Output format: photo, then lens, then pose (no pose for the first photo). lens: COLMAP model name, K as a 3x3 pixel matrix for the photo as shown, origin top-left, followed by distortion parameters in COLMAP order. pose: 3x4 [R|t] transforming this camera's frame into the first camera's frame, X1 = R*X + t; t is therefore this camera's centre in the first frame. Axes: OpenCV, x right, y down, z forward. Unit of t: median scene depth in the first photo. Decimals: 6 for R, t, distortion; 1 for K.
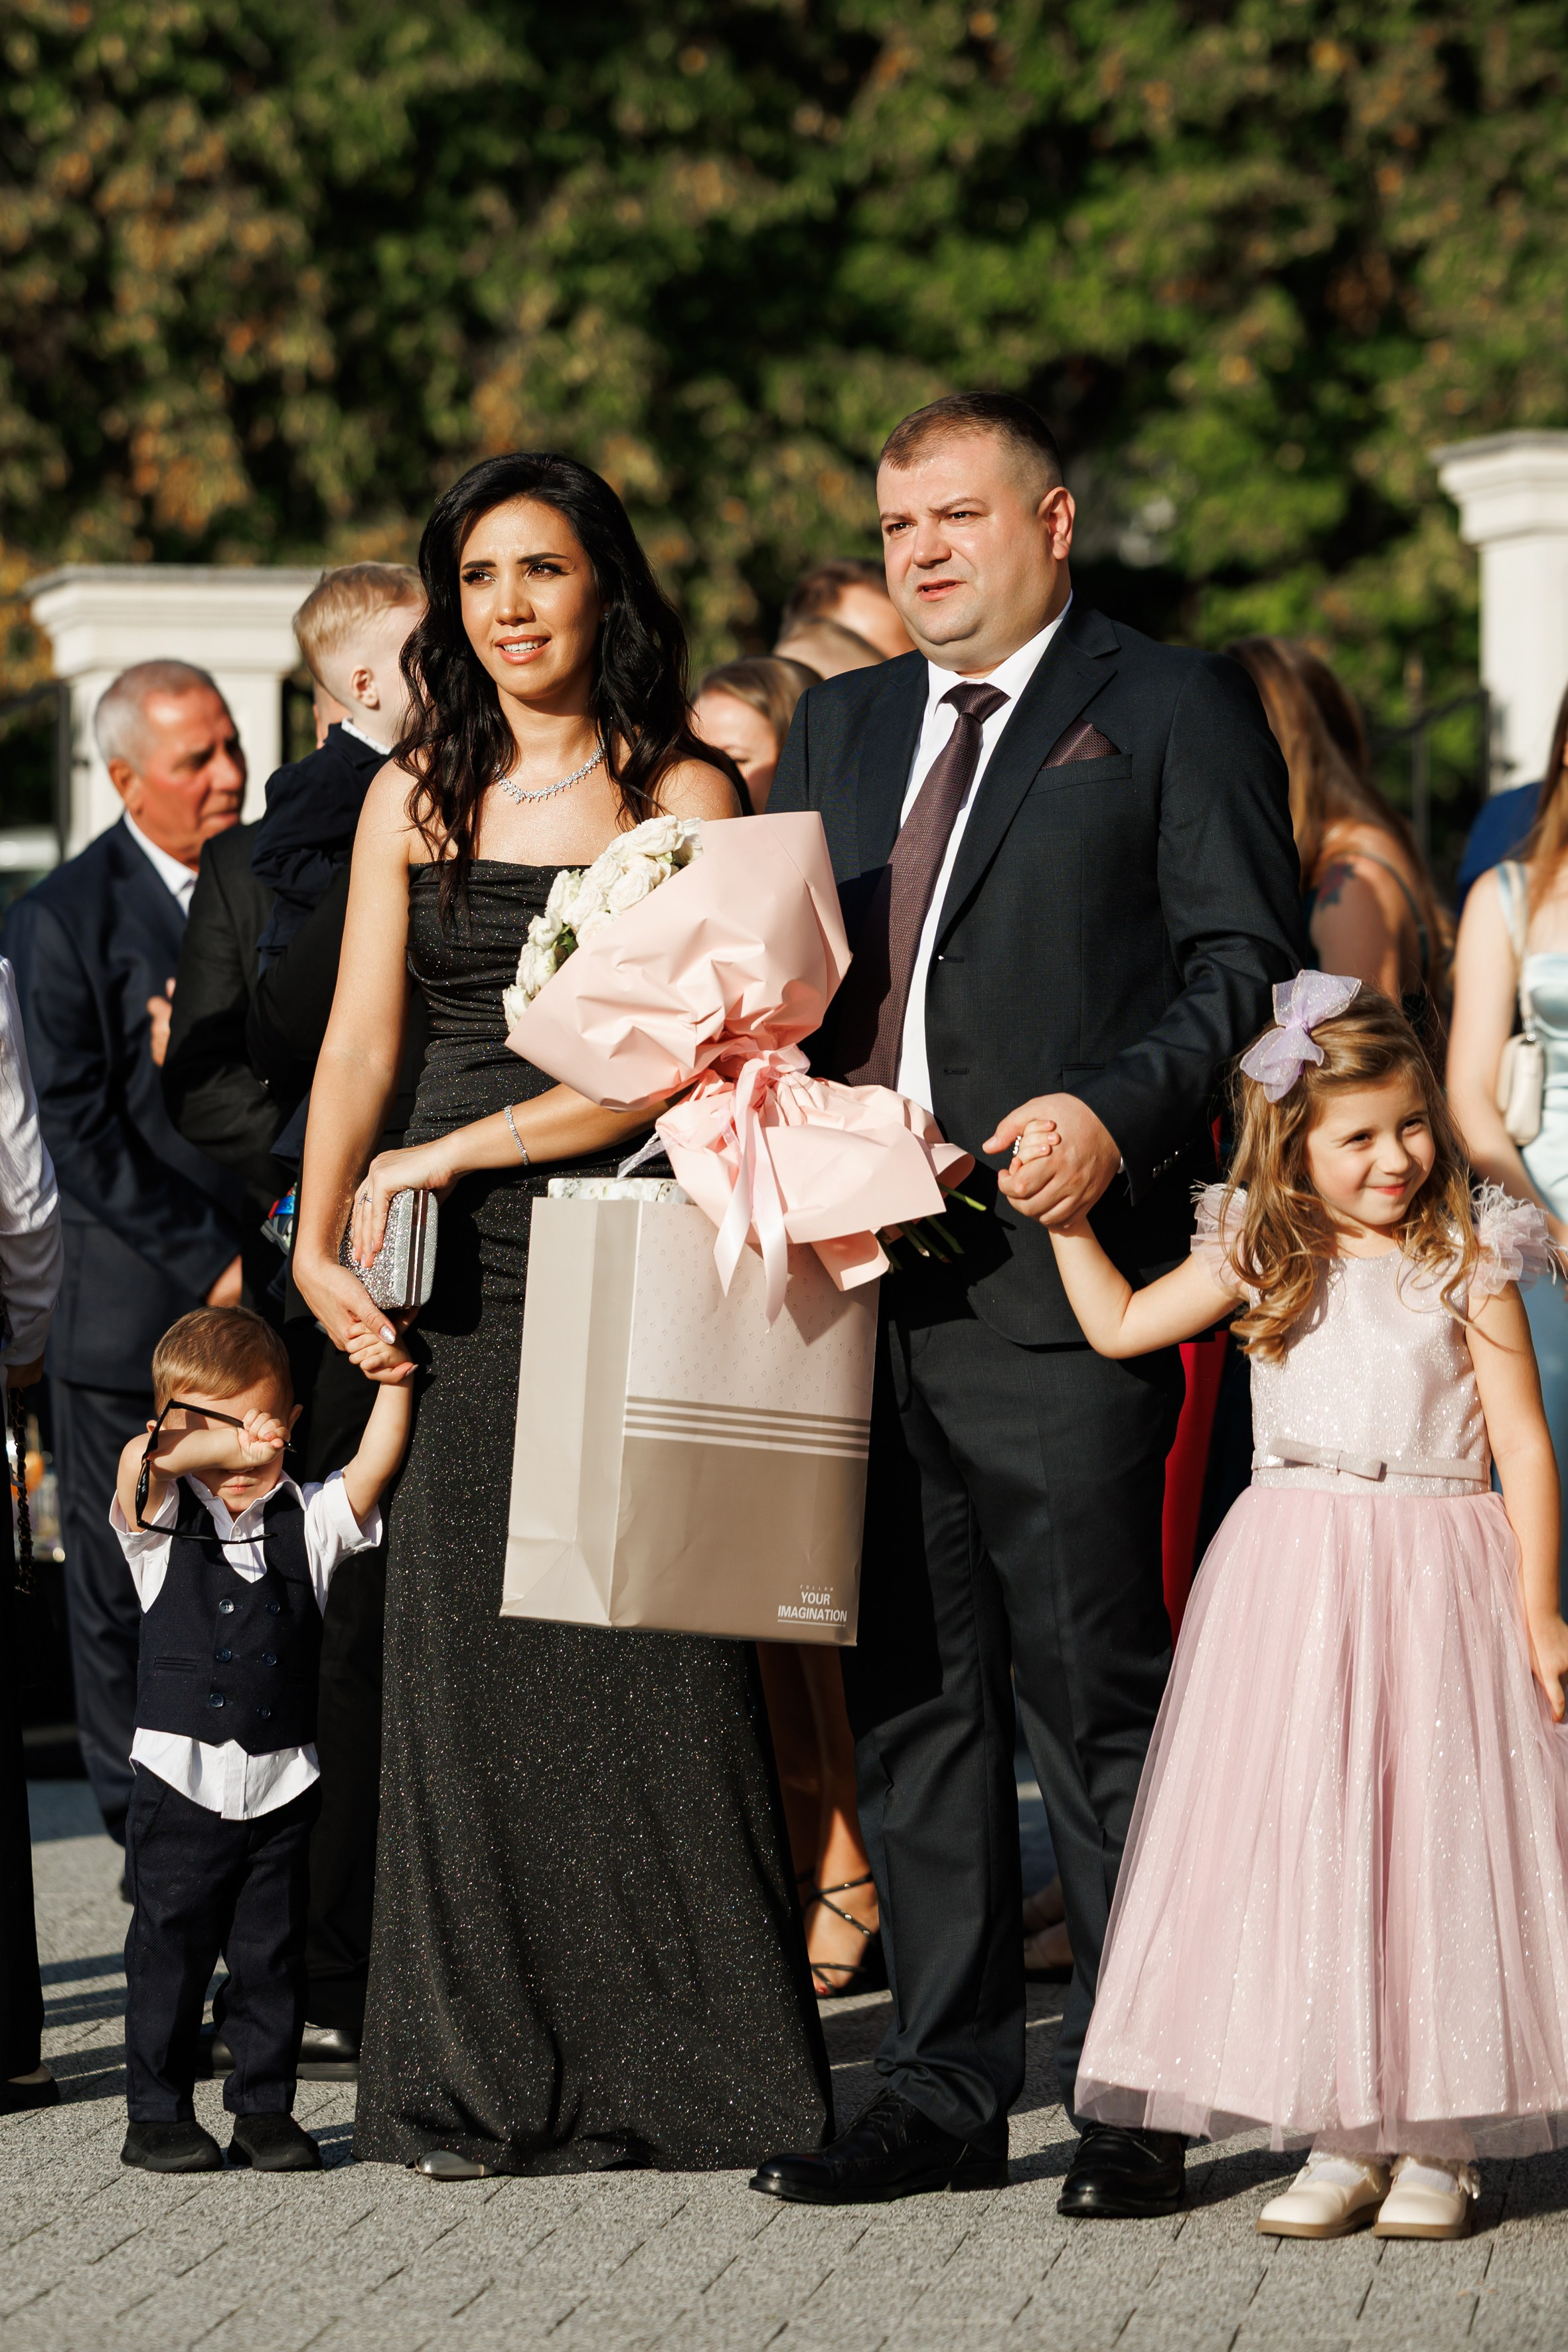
lens RADIAL K [[7514.9, 0, 784.0], [0, 7514.9, 1176.0], [0, 0, 1]] dist [-0.045867, -0.318658]
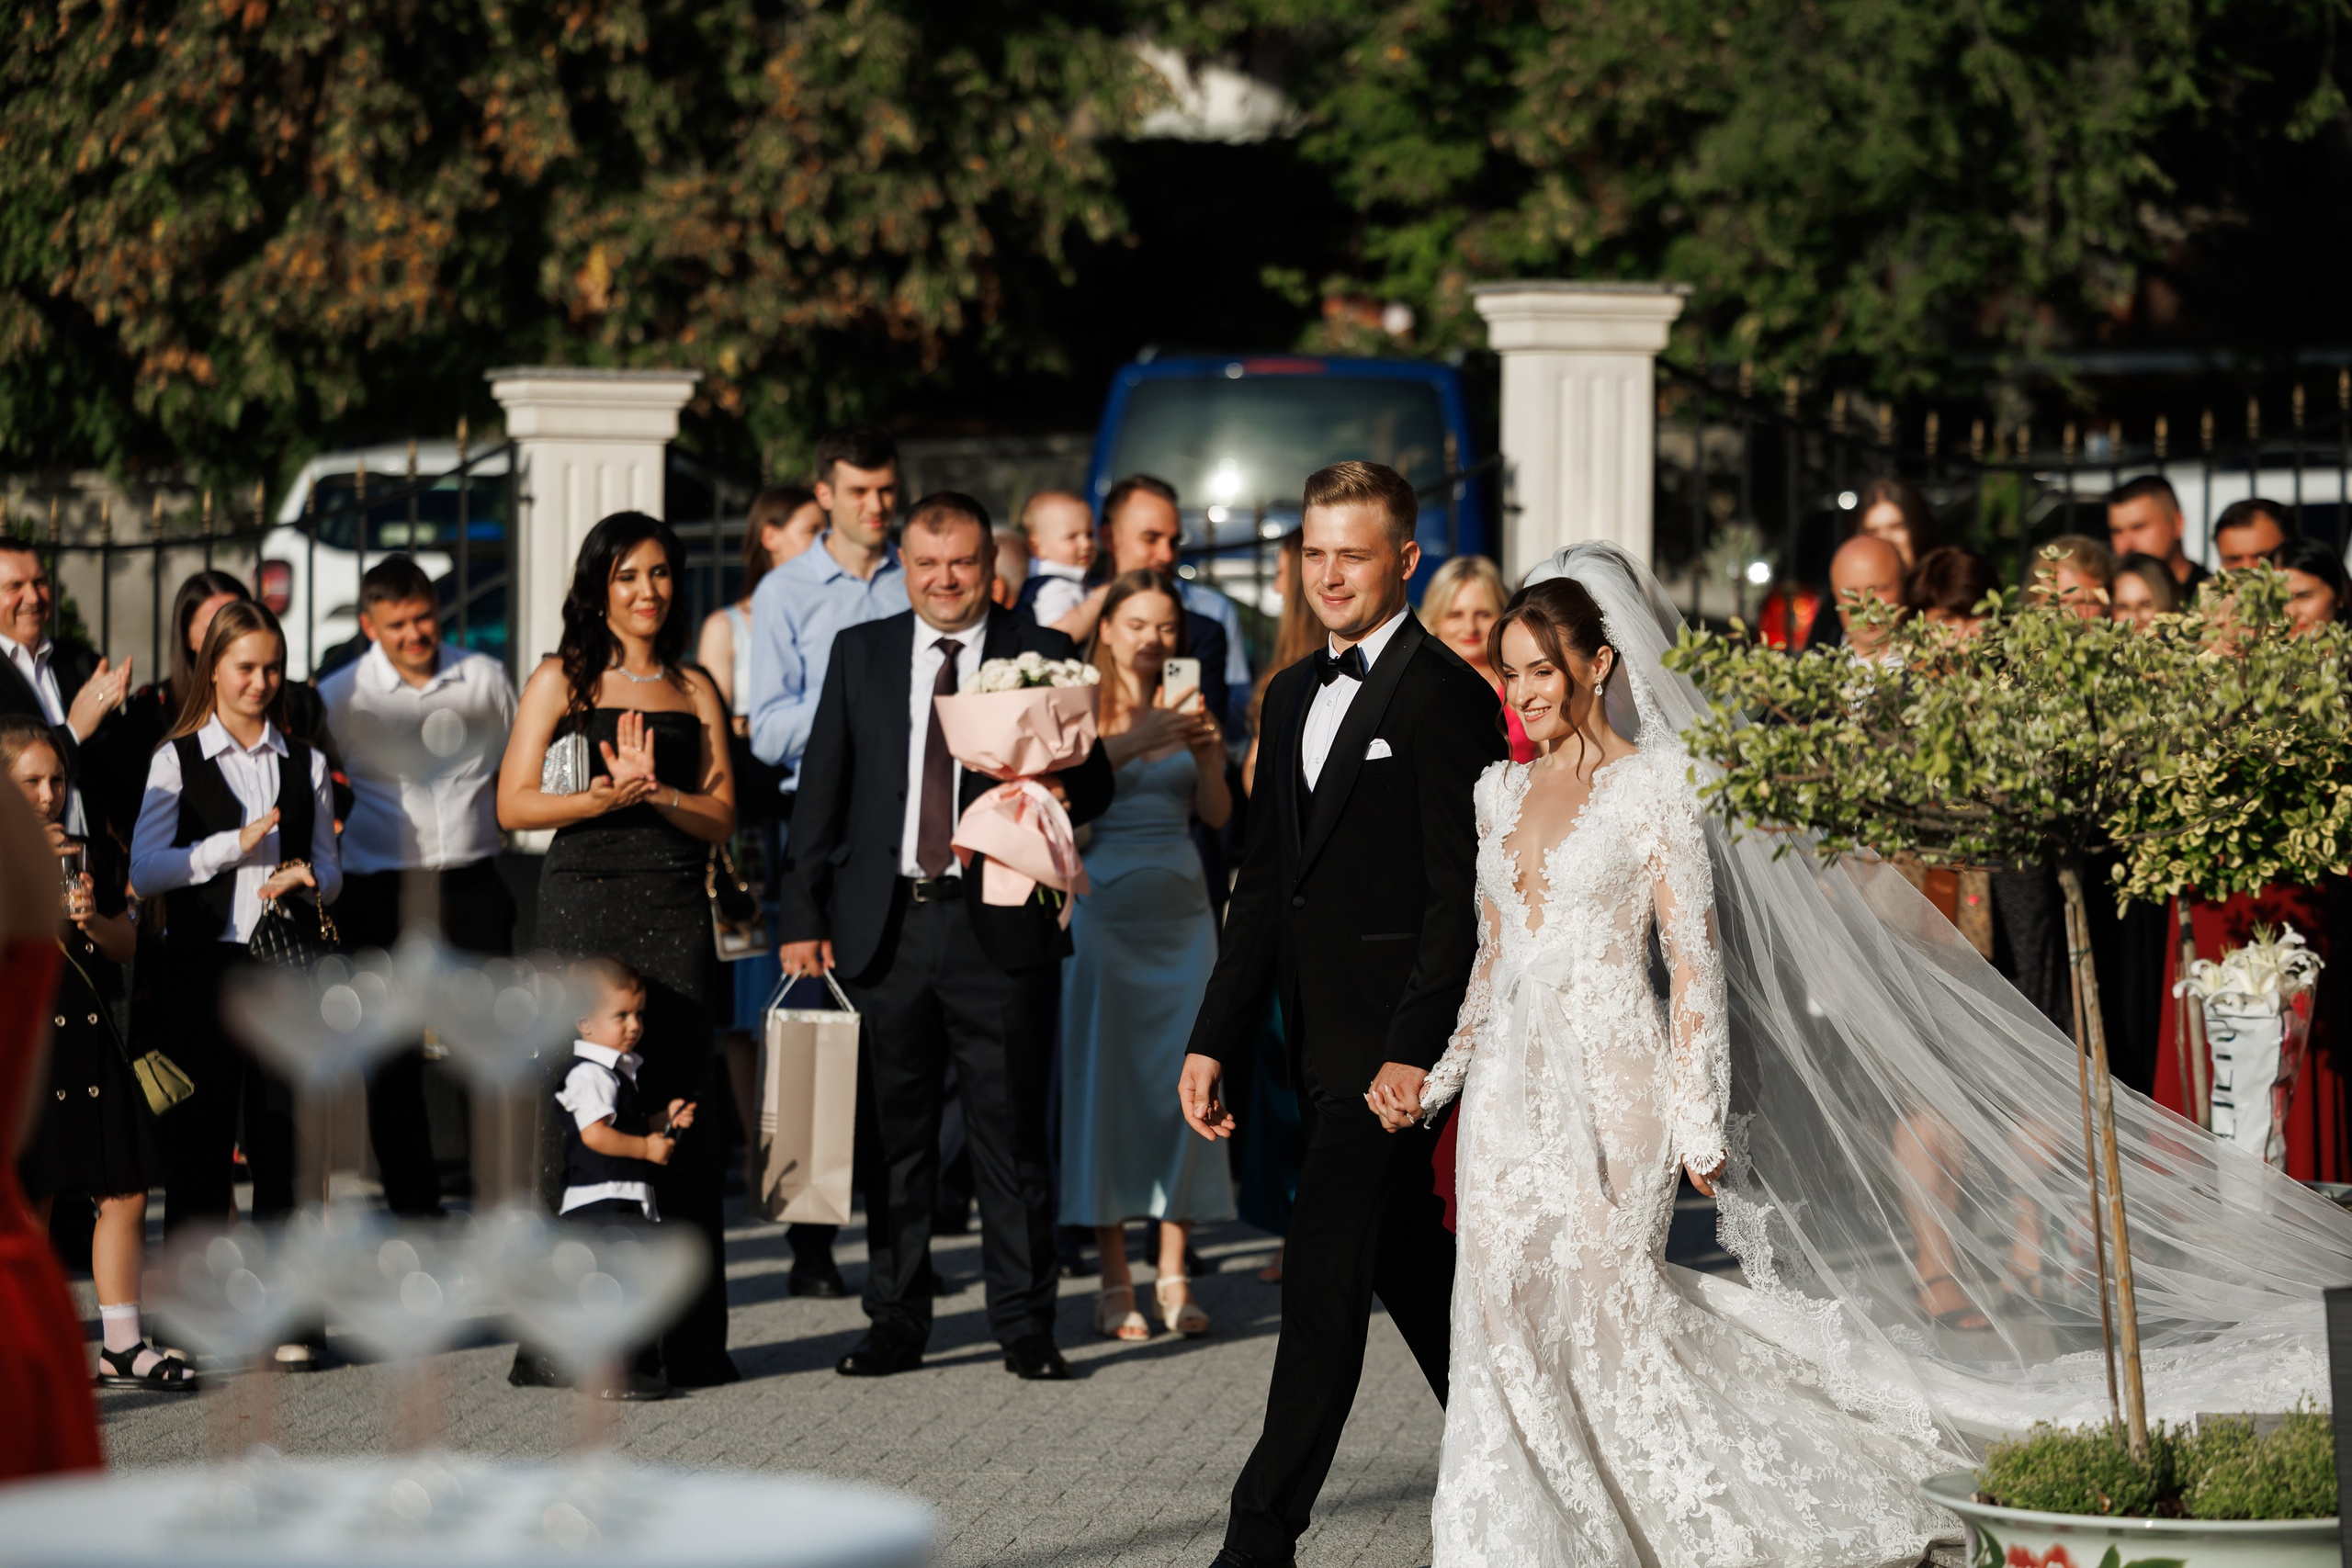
lens RADIAL K [[8591.6, 0, 1176.0], [0, 8591.6, 784.0], [0, 0, 1]] dist [-0.071016, -0.207599]
pose [[0.999645, 0.018478, 0.019171, 0.000755], [-0.019030, 0.999397, 0.029039, -0.029711], [-0.018623, -0.029394, 0.999394, -0.389482]]
